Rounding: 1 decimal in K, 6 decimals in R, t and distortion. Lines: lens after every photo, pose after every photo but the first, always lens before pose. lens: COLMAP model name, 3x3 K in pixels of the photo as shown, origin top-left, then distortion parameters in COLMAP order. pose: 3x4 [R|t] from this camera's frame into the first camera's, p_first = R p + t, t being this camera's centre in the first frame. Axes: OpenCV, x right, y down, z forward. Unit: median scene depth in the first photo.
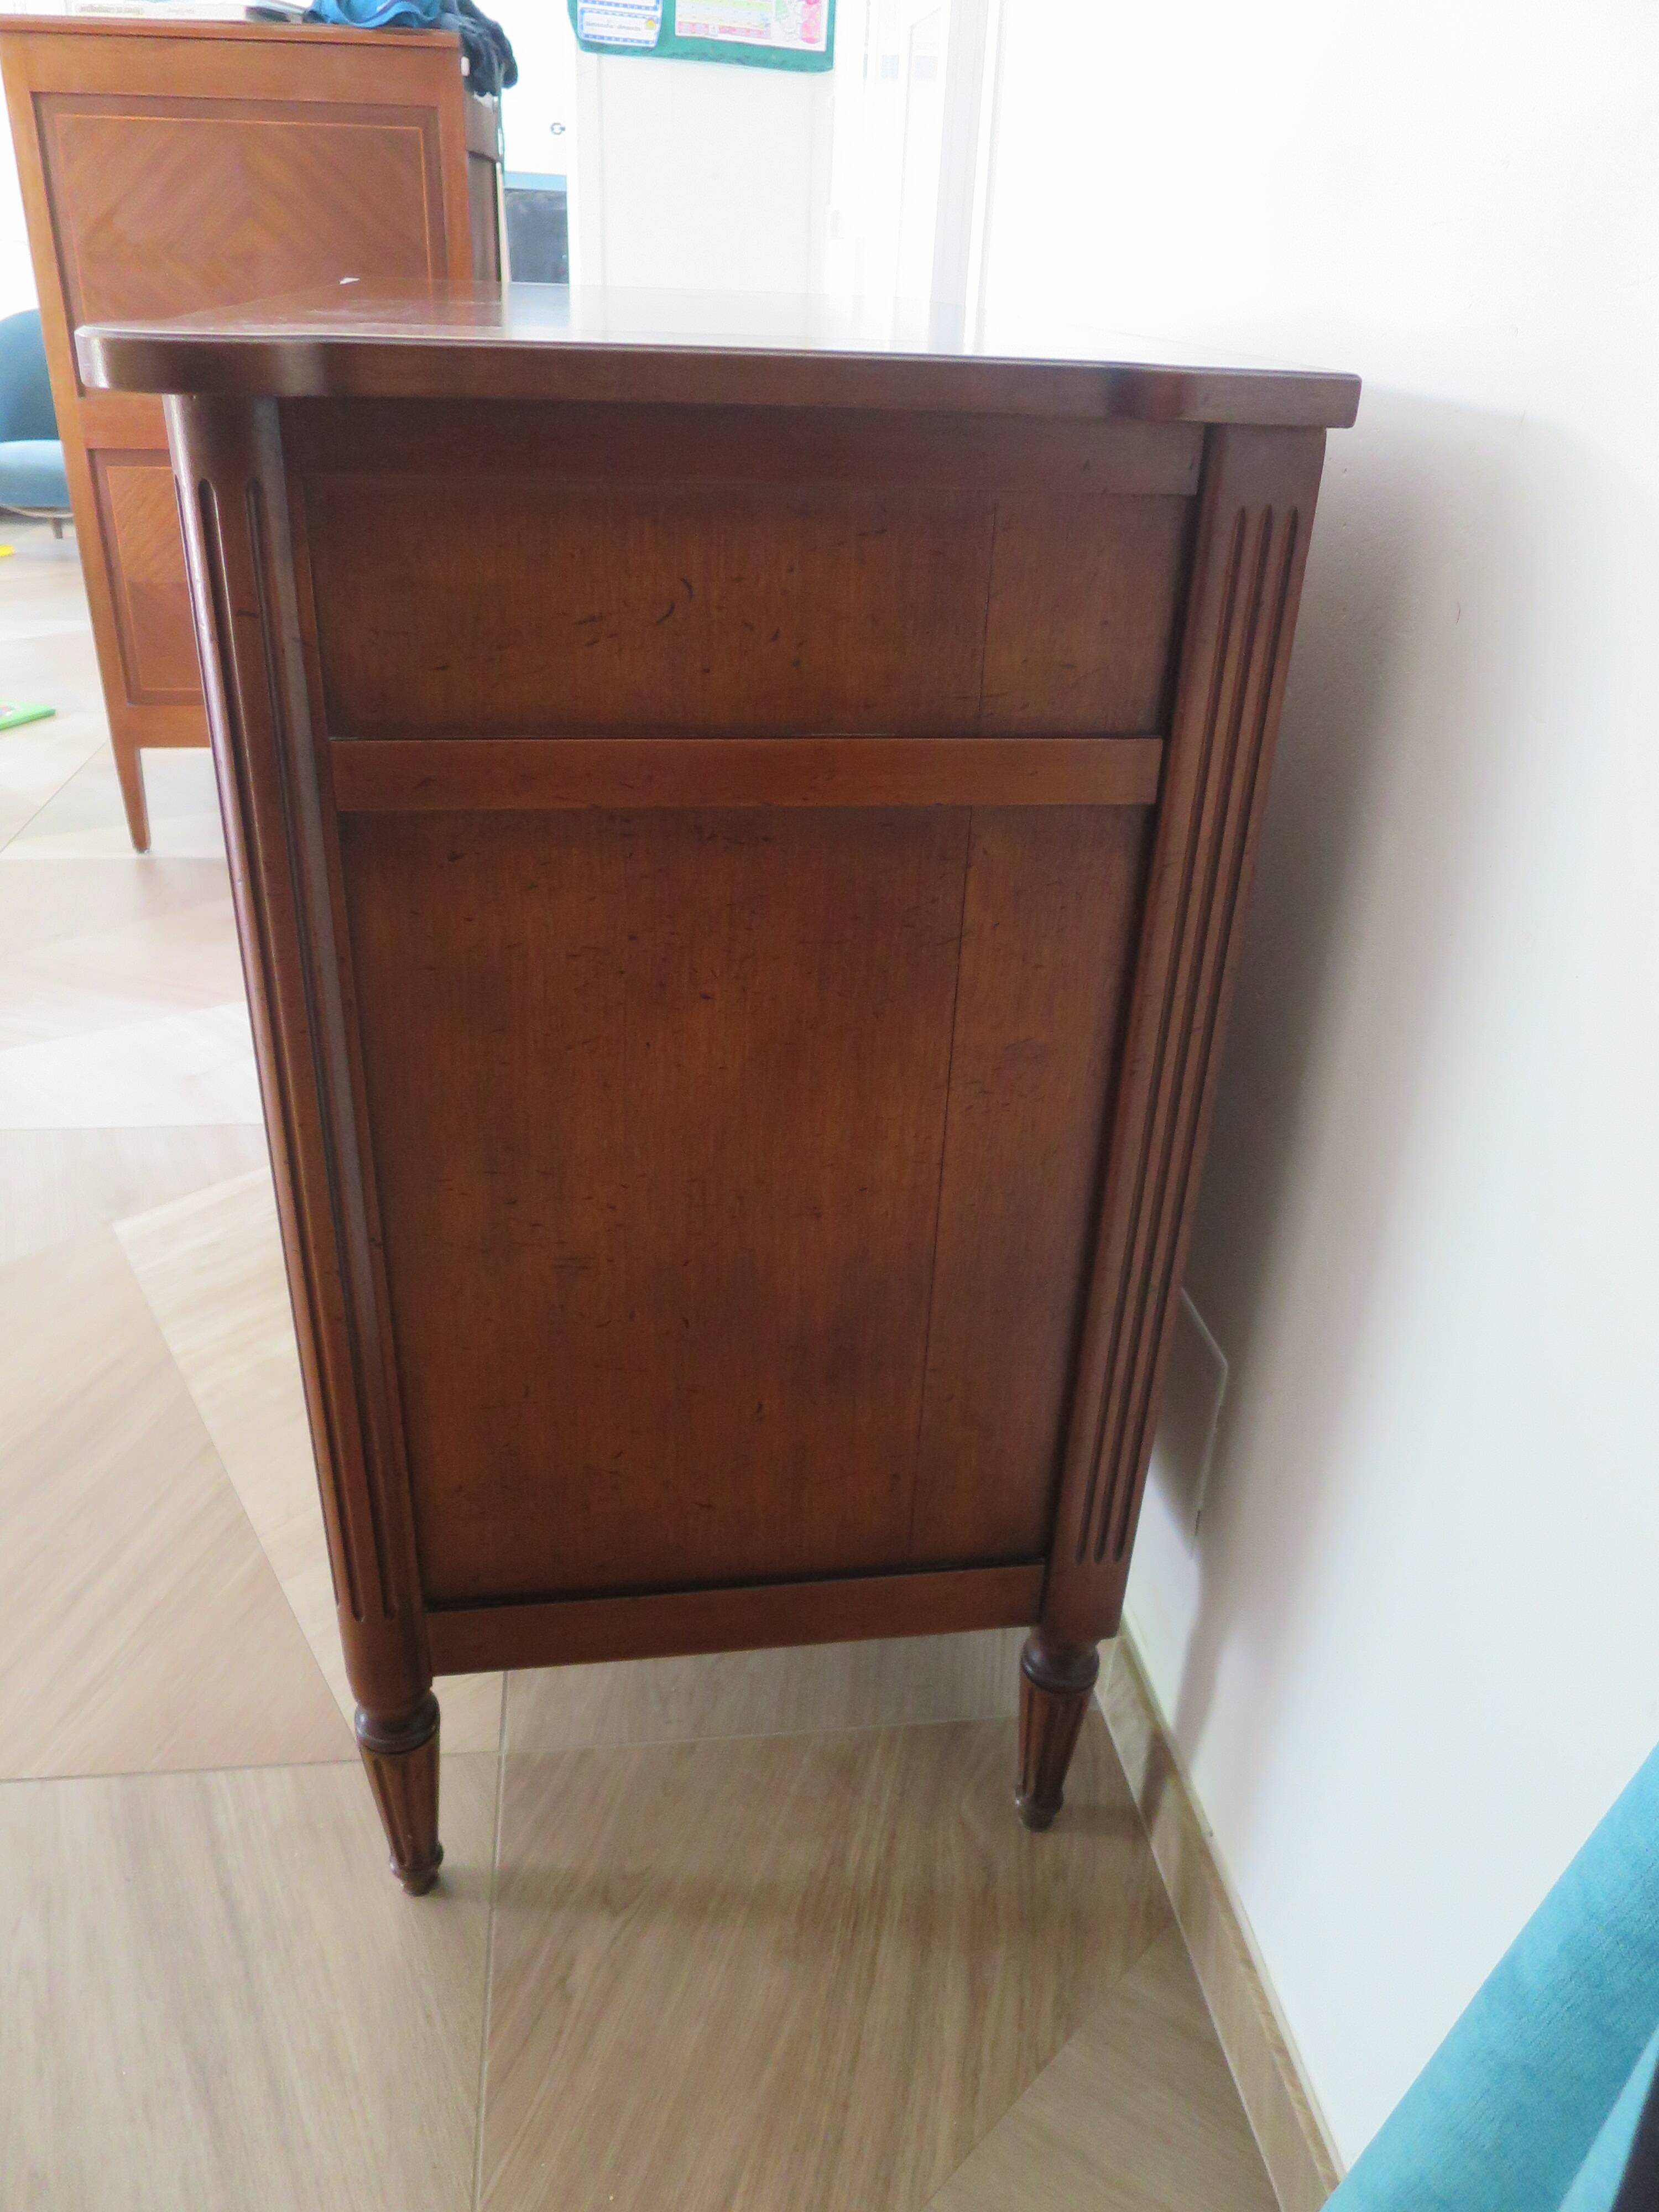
lens RADIAL K [[1595.8, 0, 840.5], [0, 1595.8, 1115.0], [0, 0, 1]] dist [-0.047880, 0.012867]
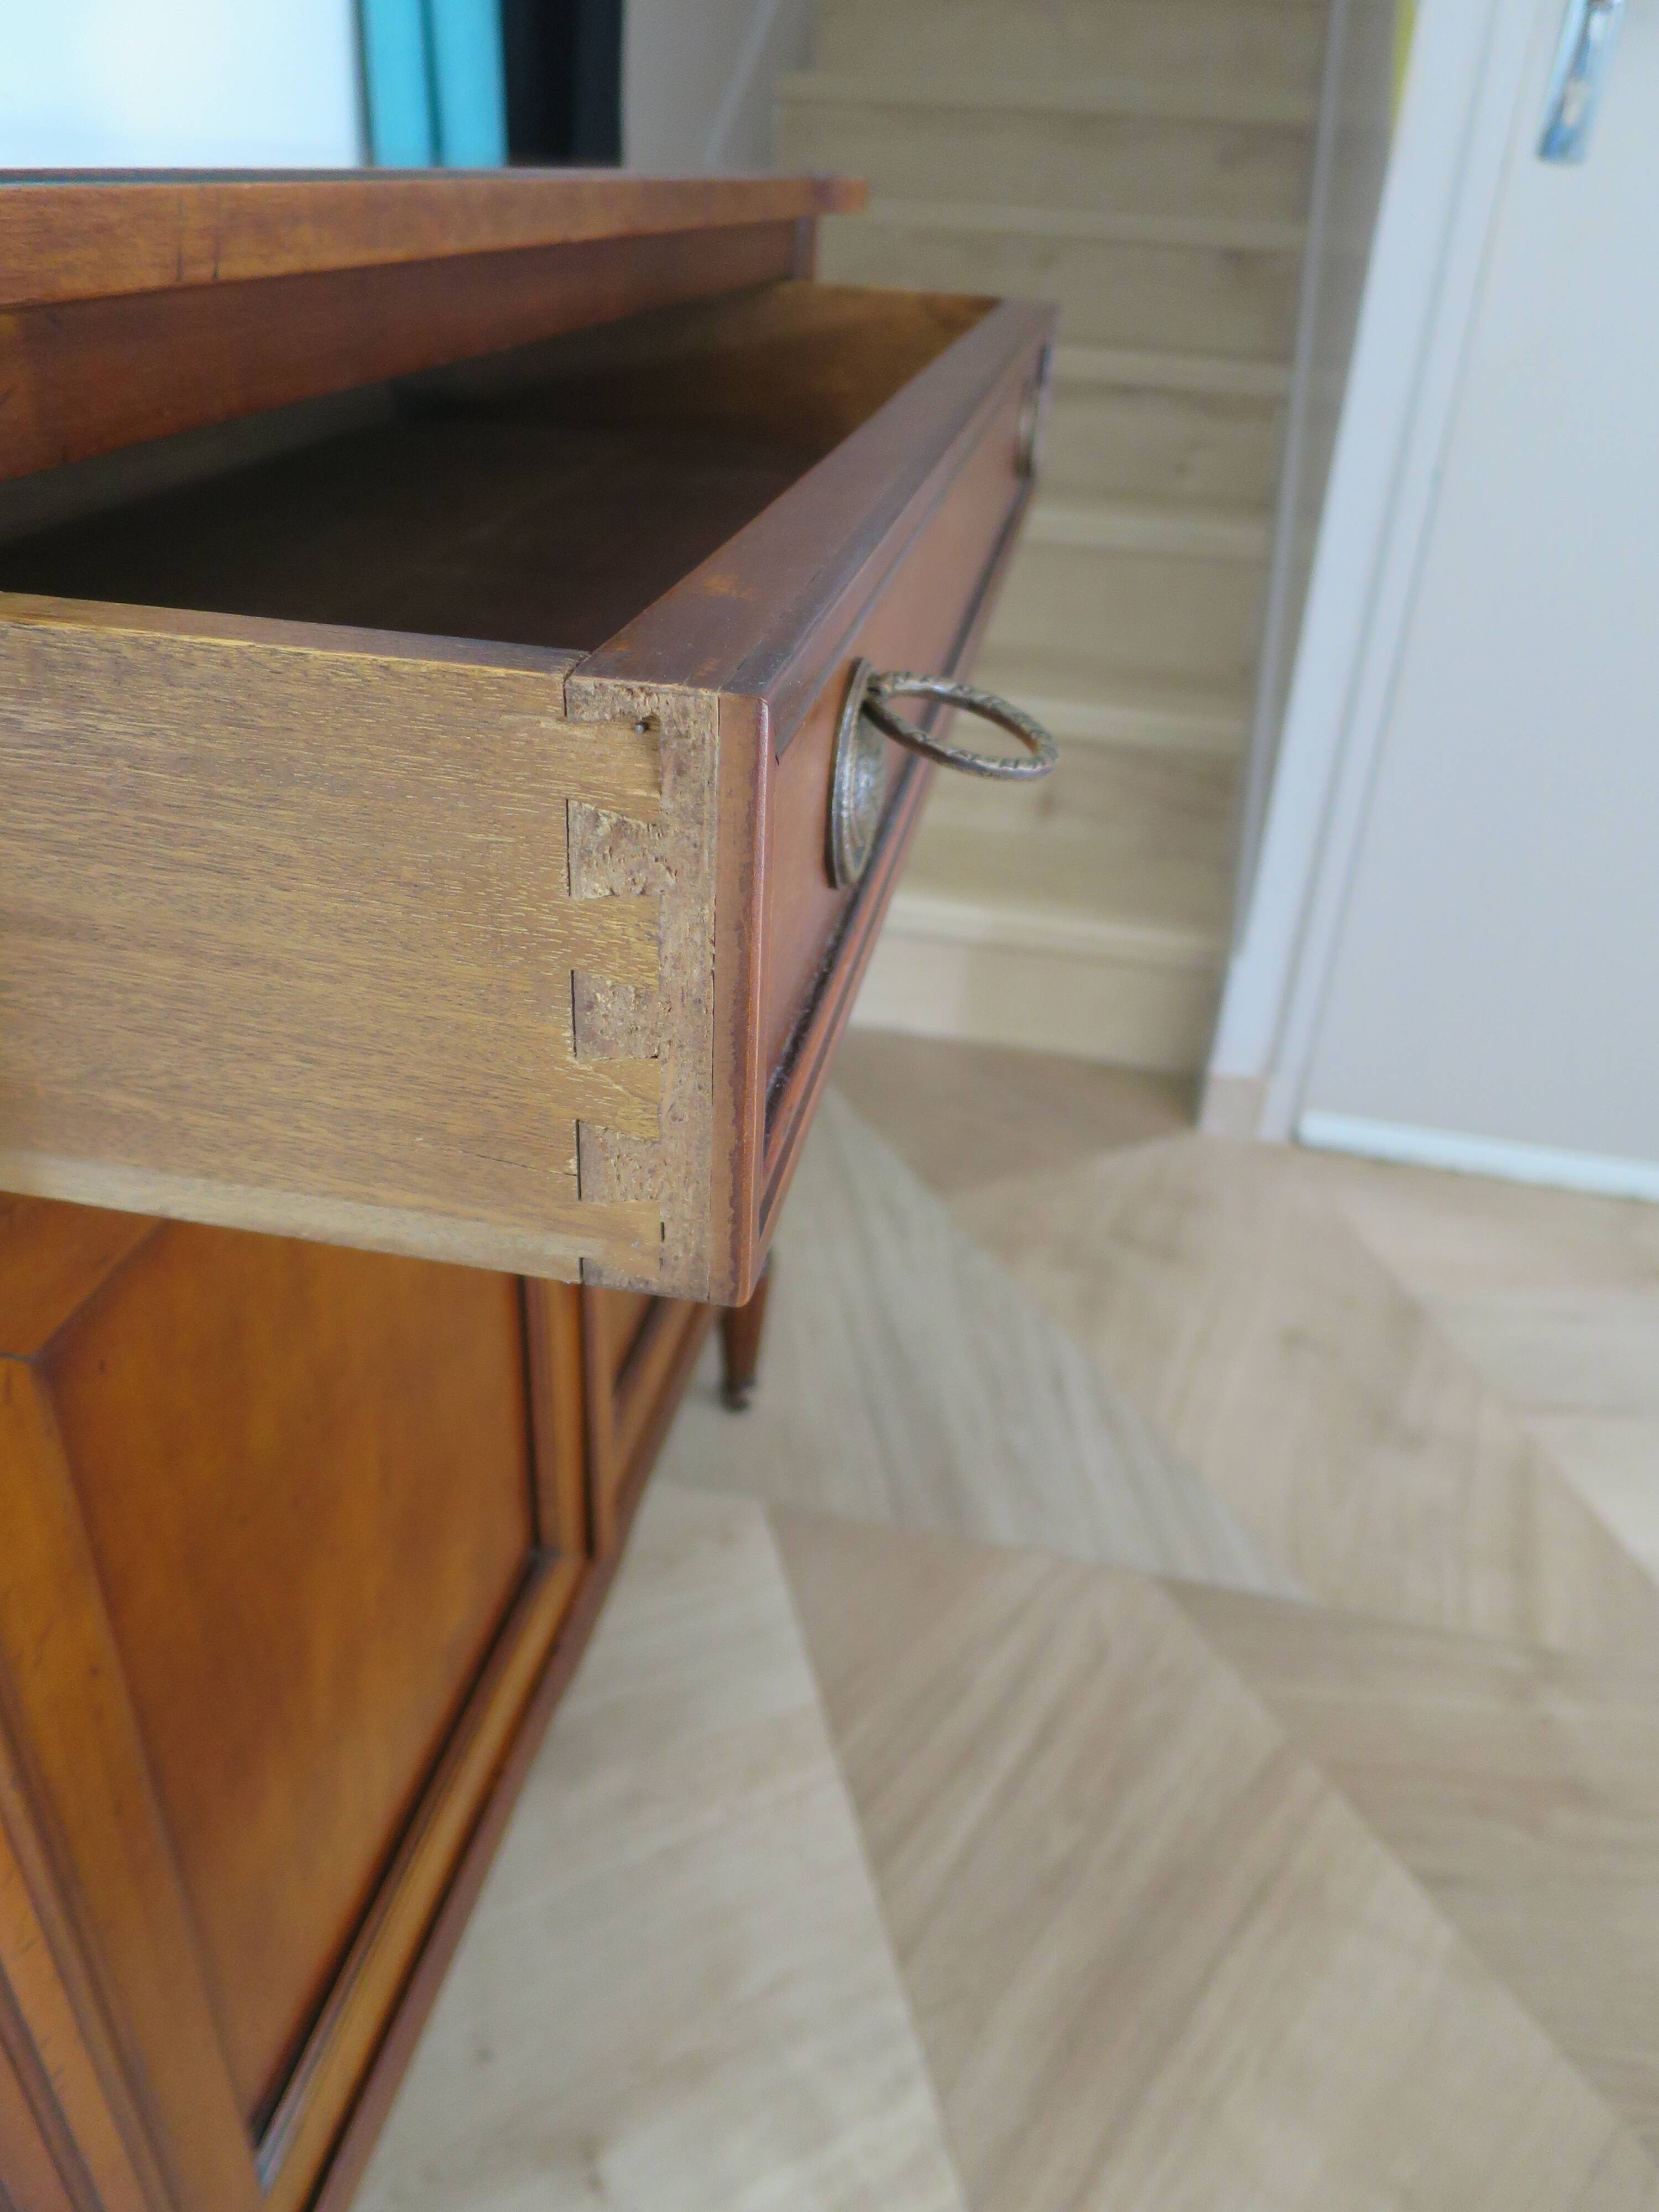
lens RADIAL K [[1595.8, 0, 827.2], [0, 1595.8, 1100.9], [0, 0, 1]] dist [-0.047880, 0.012867]
pose [[-0.935461, -0.254183, 0.245569, -0.614900], [0.084426, 0.513991, 0.853631, -0.782939], [-0.343199, 0.819271, -0.459358, 1.418701]]
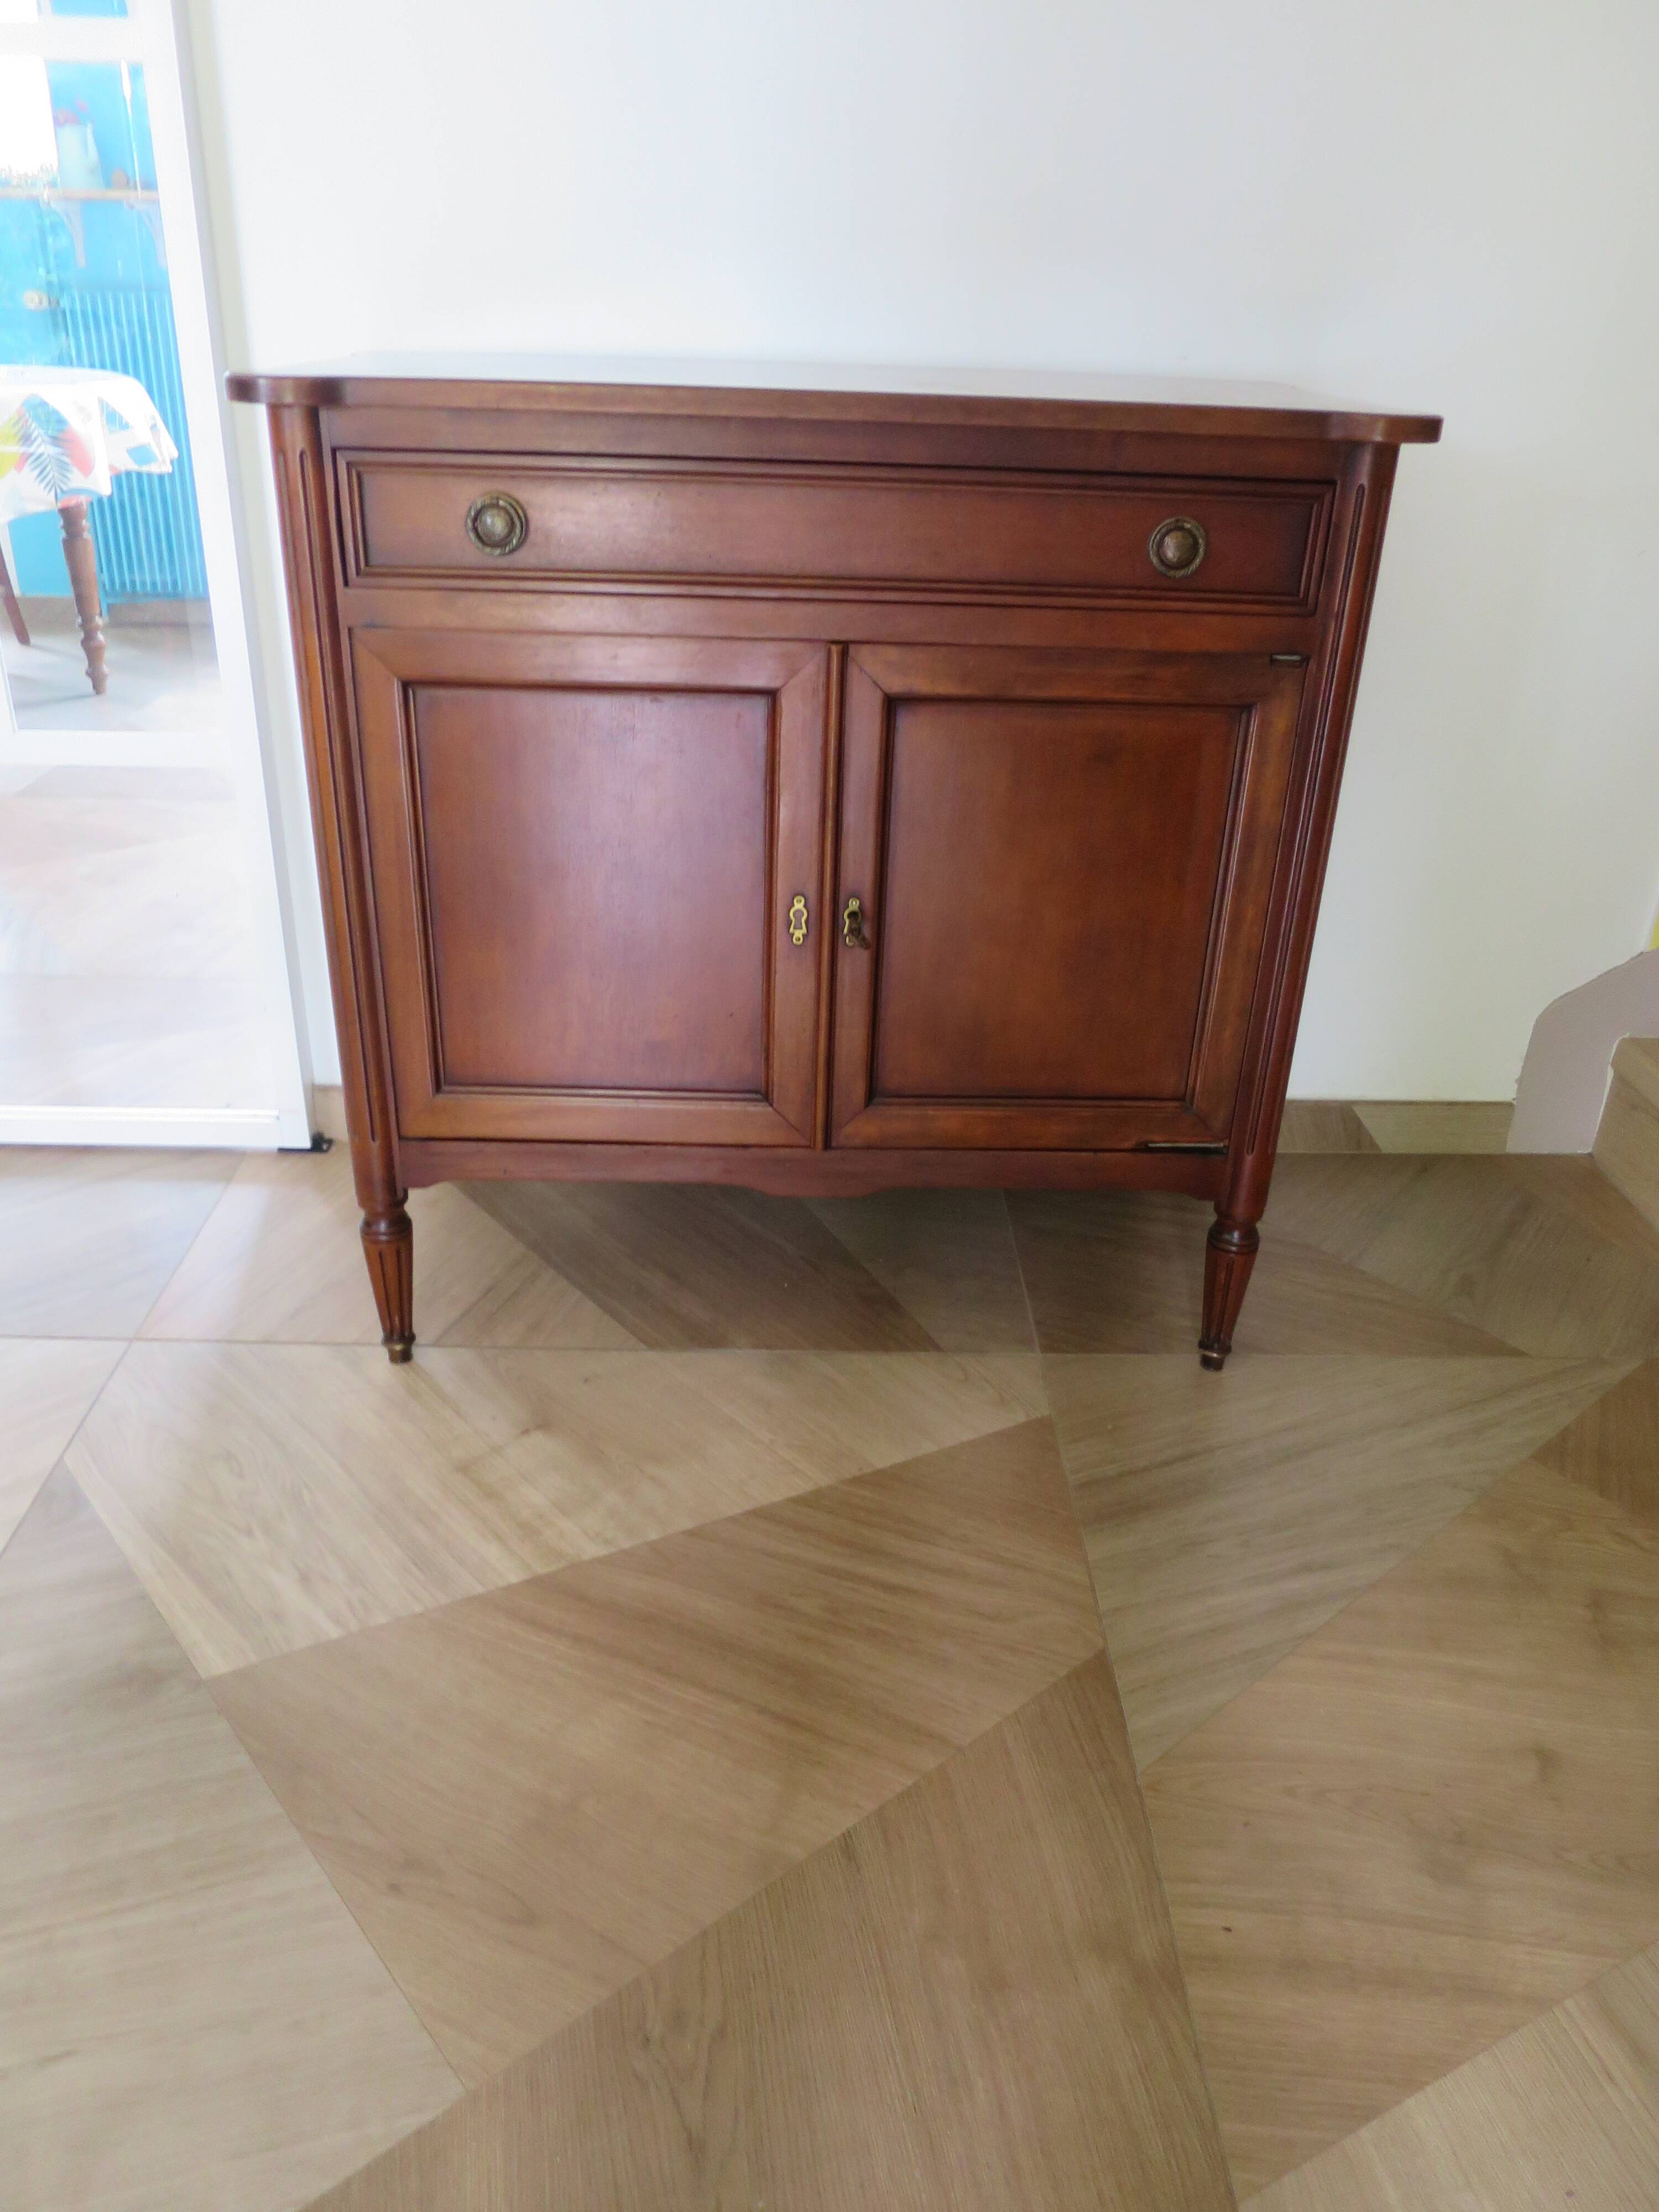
lens RADIAL K [[1595.8, 0, 836.2], [0, 1595.8, 1100.1], [0, 0, 1]] dist [-0.047880, 0.012867]
pose [[0.105987, -0.489991, 0.865260, -1.566449], [0.452516, 0.798604, 0.396814, -0.509589], [-0.885435, 0.349487, 0.306371, 0.714417]]
